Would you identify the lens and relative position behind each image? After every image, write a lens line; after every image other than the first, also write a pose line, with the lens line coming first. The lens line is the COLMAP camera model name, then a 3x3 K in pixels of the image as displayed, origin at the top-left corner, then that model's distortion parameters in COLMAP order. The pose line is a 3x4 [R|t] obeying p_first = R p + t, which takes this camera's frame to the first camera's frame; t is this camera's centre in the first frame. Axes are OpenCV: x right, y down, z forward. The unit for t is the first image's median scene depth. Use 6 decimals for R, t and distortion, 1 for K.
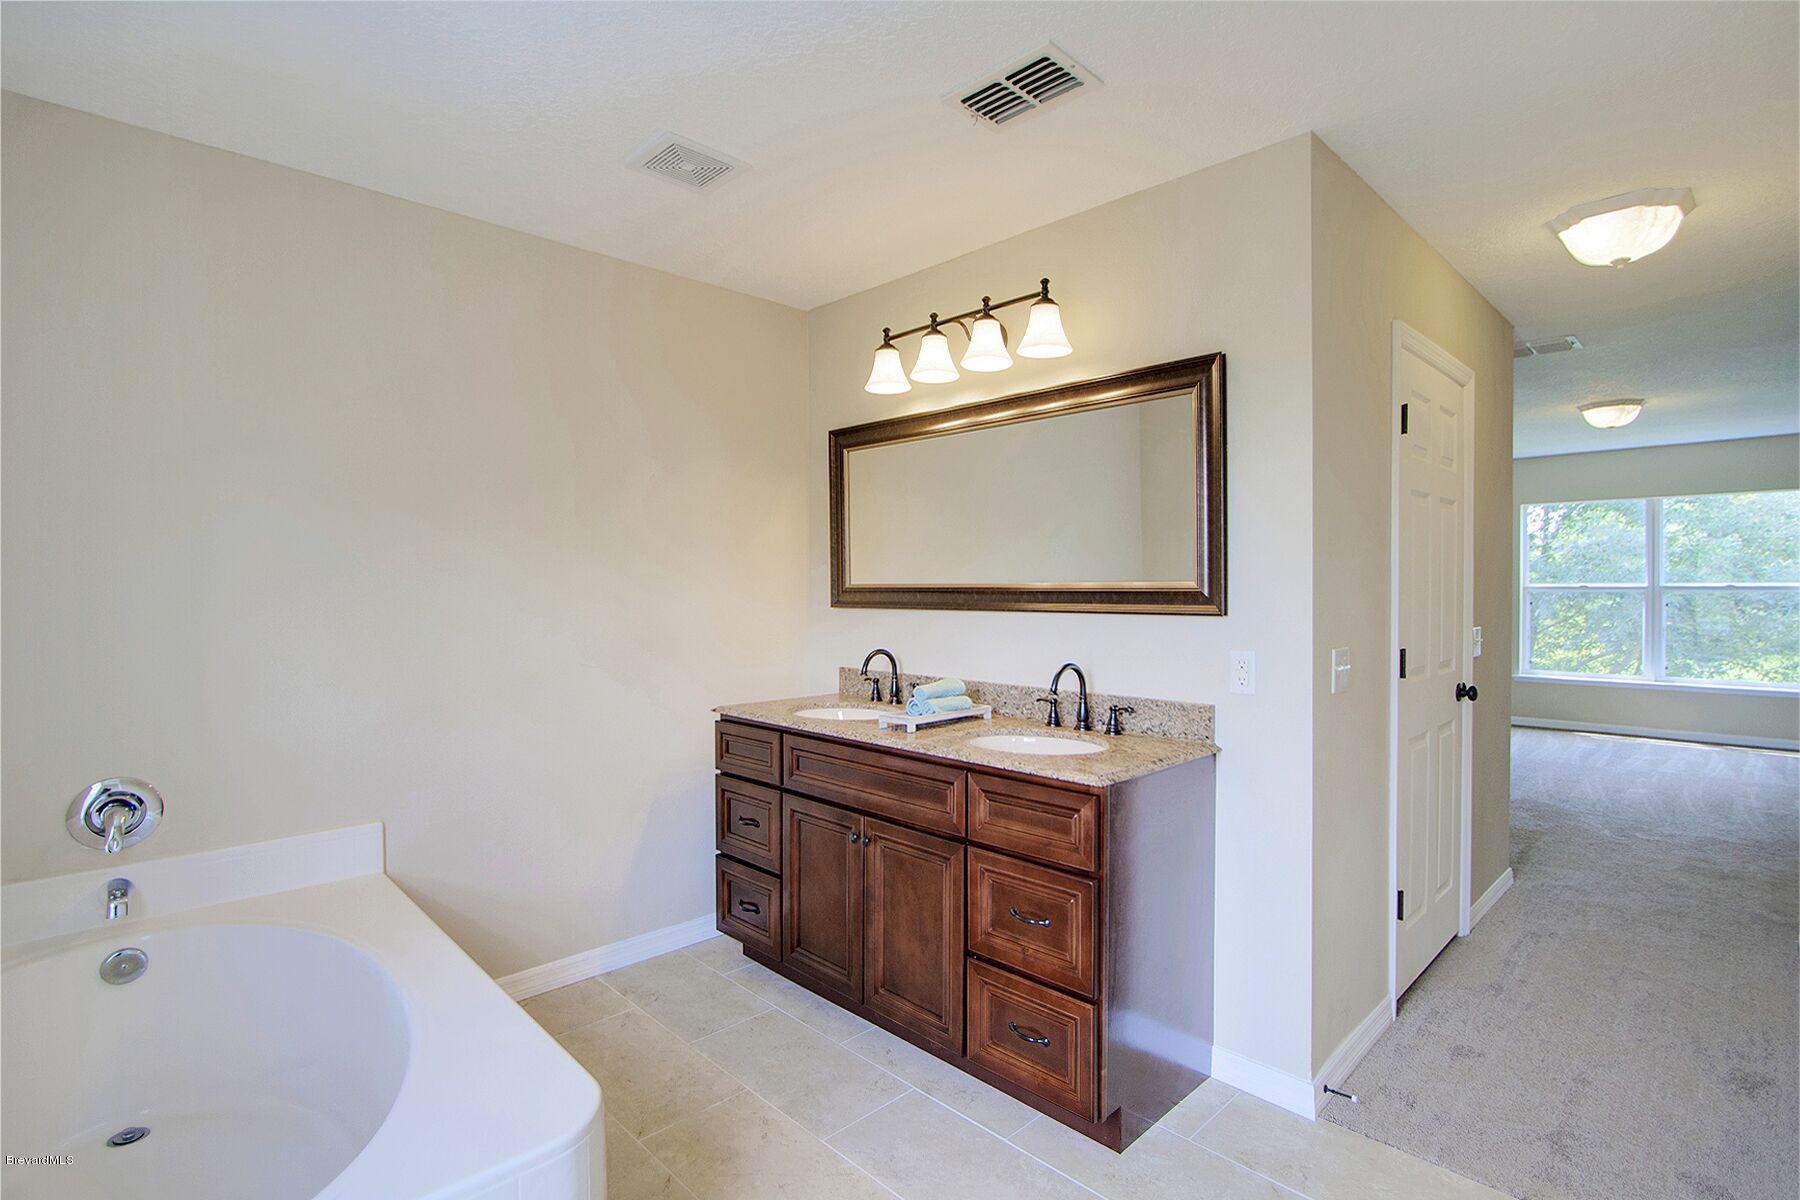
lens RADIAL K [[826.1, 0, 898.8], [0, 826.1, 594.9], [0, 0, 1]] dist [-0.018431, 0.000145]
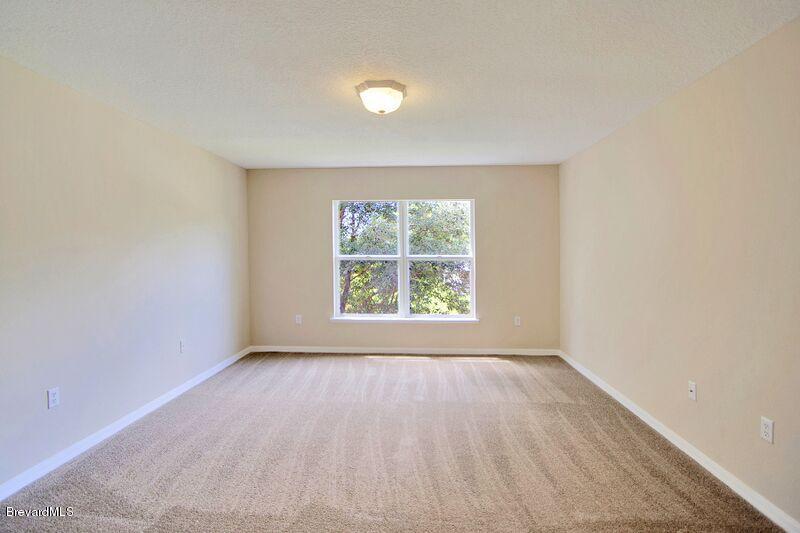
lens RADIAL K [[367.2, 0, 399.5], [0, 367.2, 264.2], [0, 0, 1]] dist [-0.018431, 0.000145]
pose [[0.716936, -0.025361, 0.696678, 0.298445], [0.014164, 0.999662, 0.021814, -0.007752], [-0.696995, -0.005772, 0.717053, 0.345006]]
